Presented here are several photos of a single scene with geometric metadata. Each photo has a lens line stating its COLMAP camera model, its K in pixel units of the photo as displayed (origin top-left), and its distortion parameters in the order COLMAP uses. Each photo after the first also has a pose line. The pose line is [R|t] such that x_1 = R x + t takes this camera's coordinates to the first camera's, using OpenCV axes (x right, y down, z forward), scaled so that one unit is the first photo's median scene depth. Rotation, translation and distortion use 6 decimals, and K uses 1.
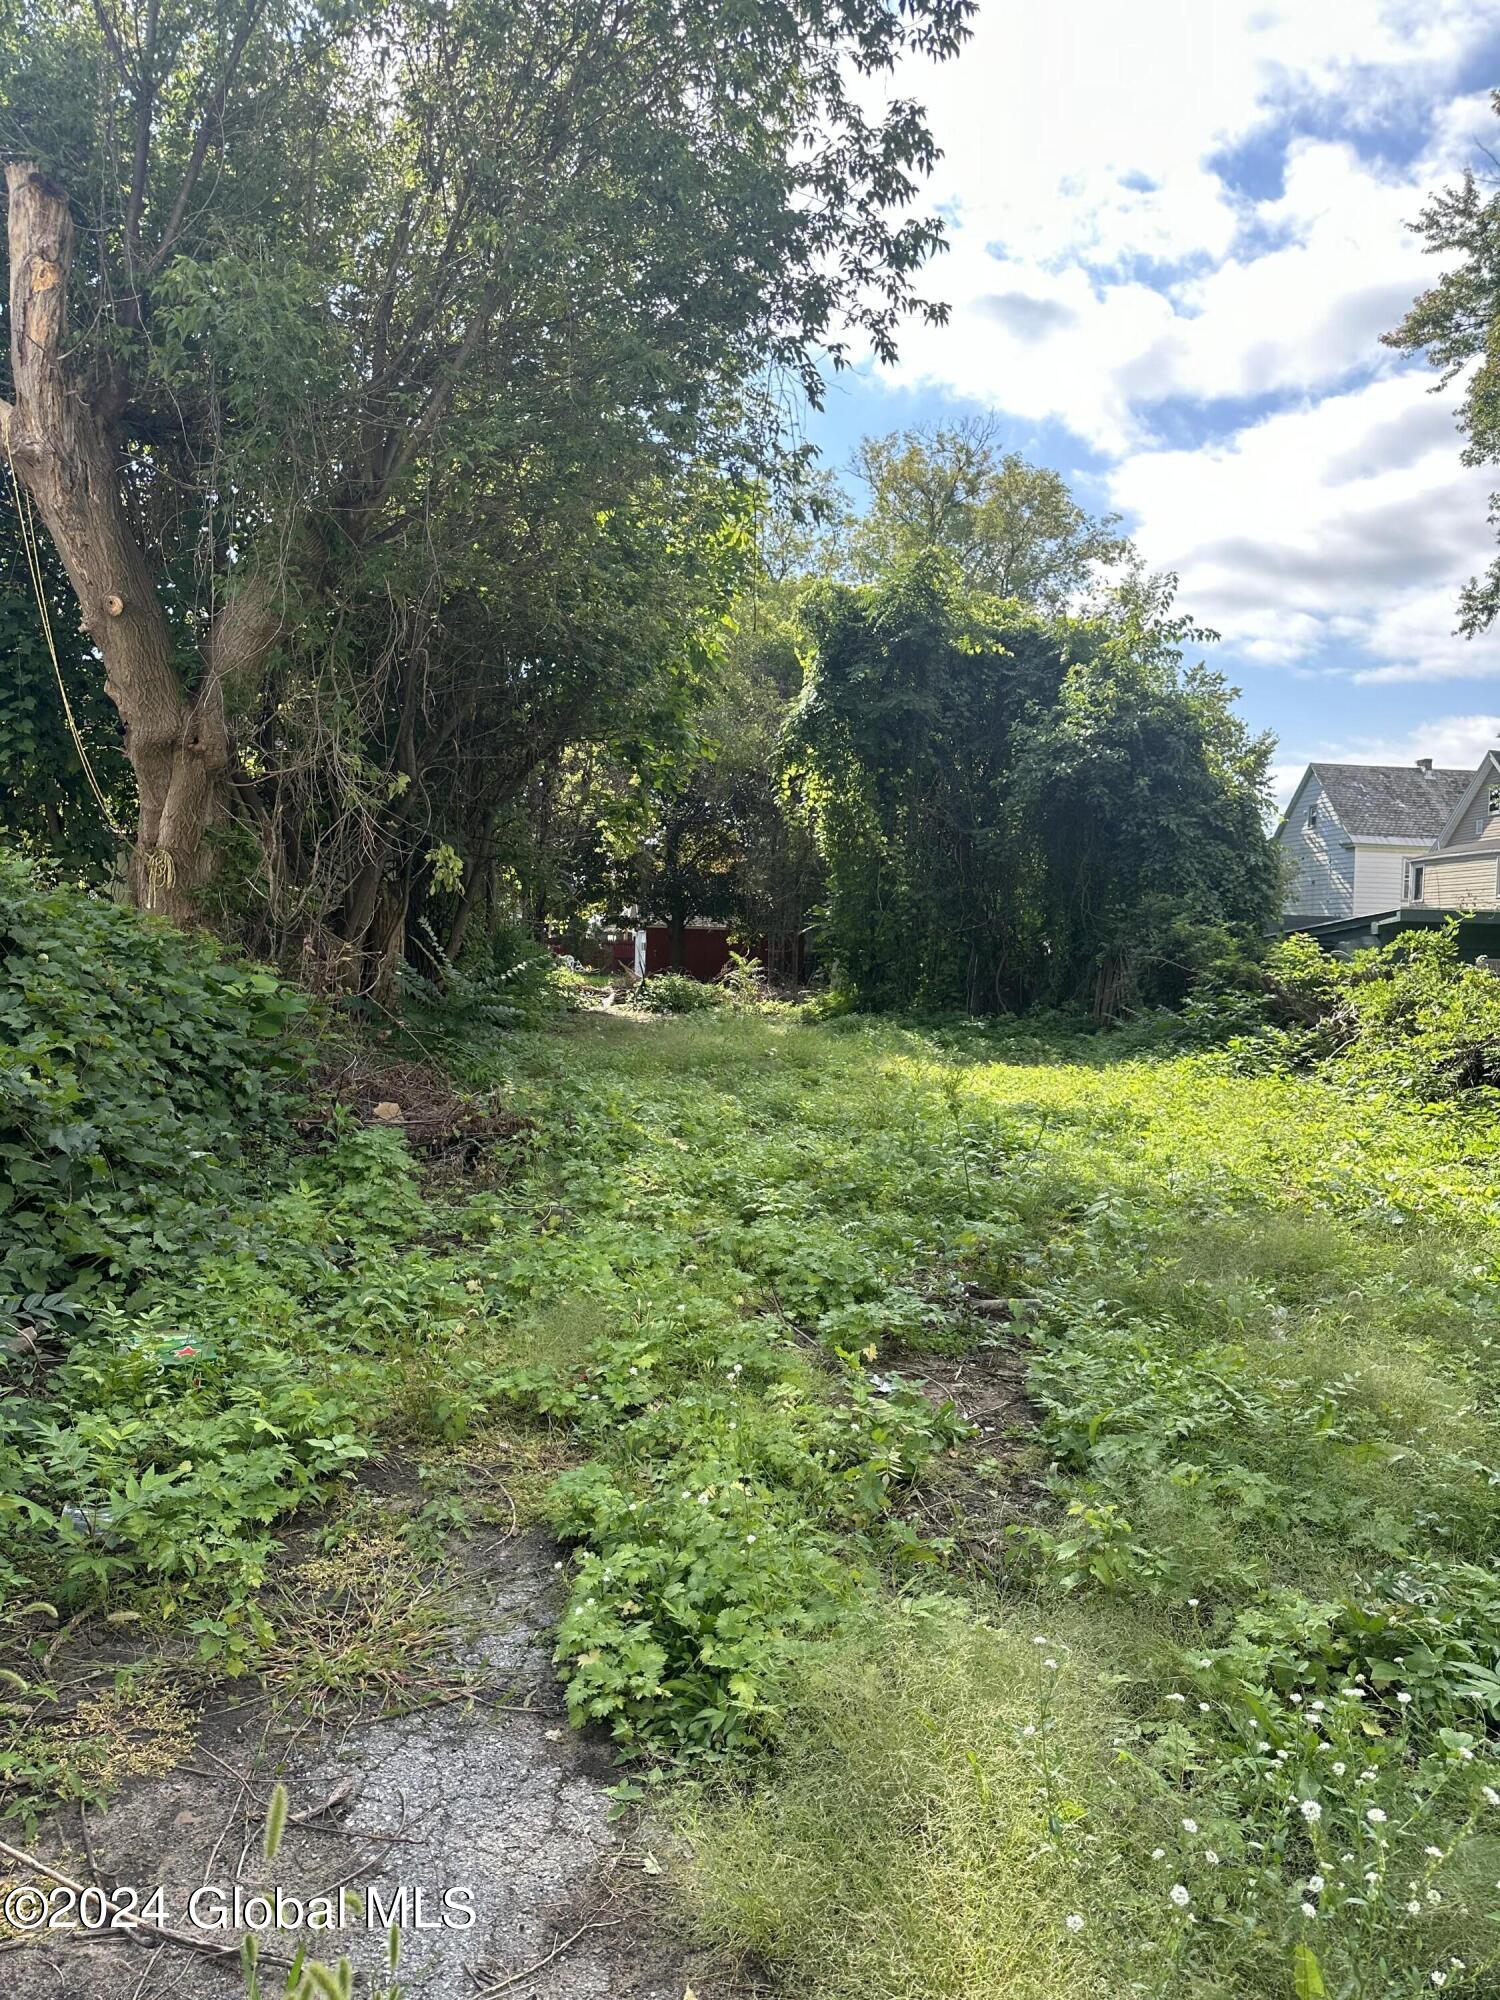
lens RADIAL K [[1392.8, 0, 750.0], [0, 1392.8, 1000.0], [0, 0, 1]] dist [0.001081, -0.000572]
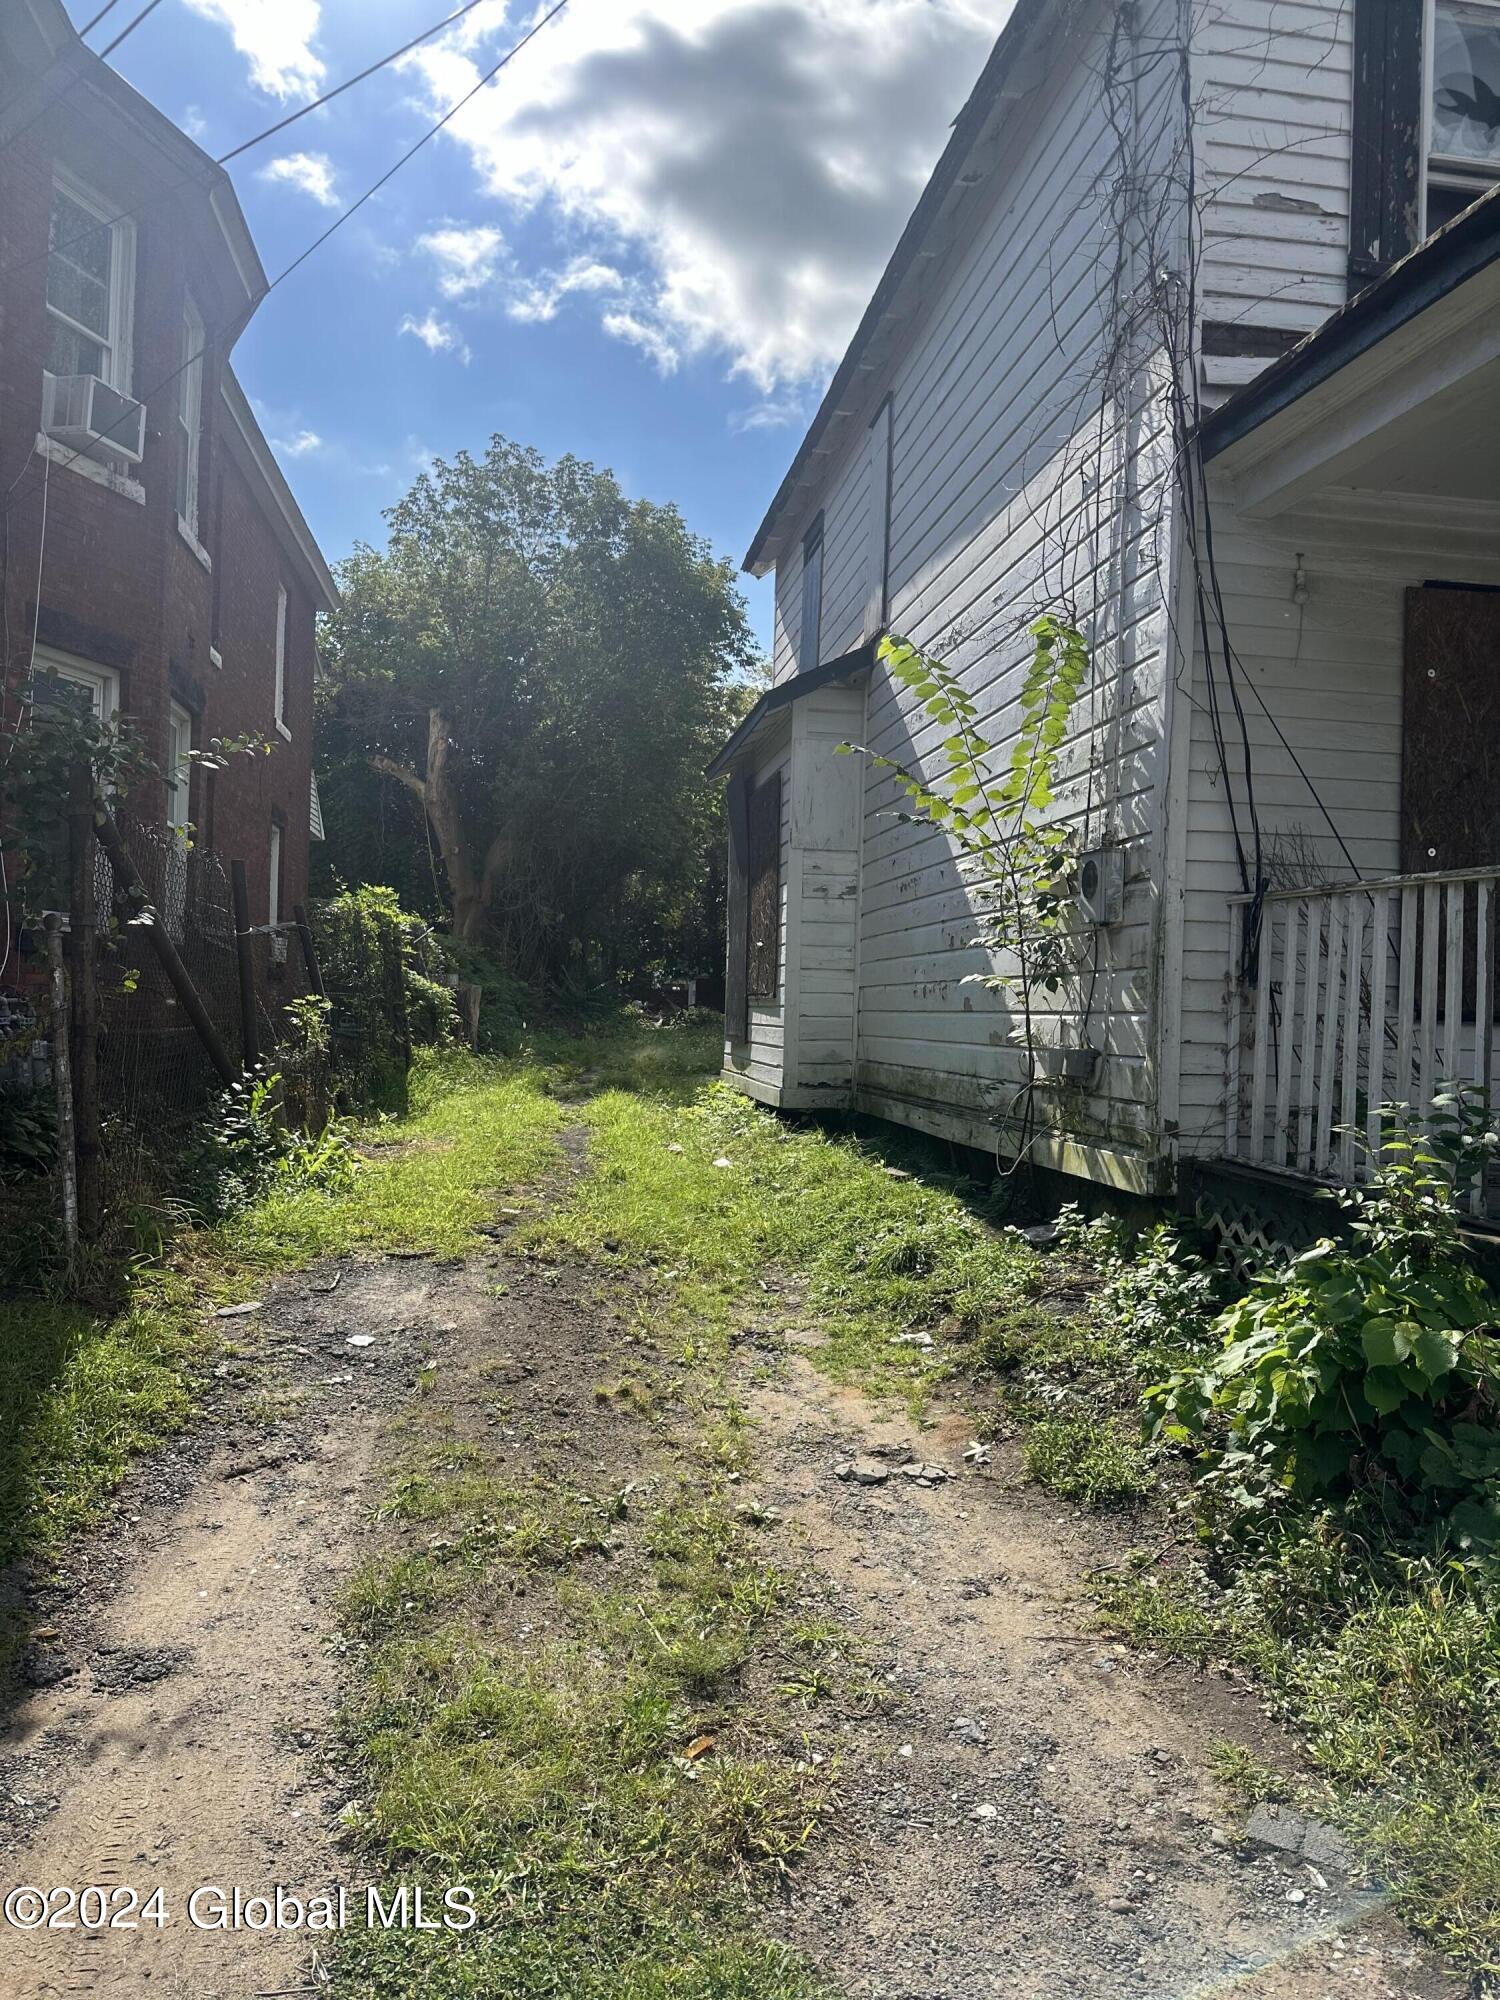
lens RADIAL K [[1392.8, 0, 750.0], [0, 1392.8, 1000.0], [0, 0, 1]] dist [0.001081, -0.000572]
pose [[0.998279, 0.002889, -0.058572, 0.088796], [-0.005370, 0.999093, -0.042234, 0.039064], [0.058397, 0.042476, 0.997389, -0.522259]]
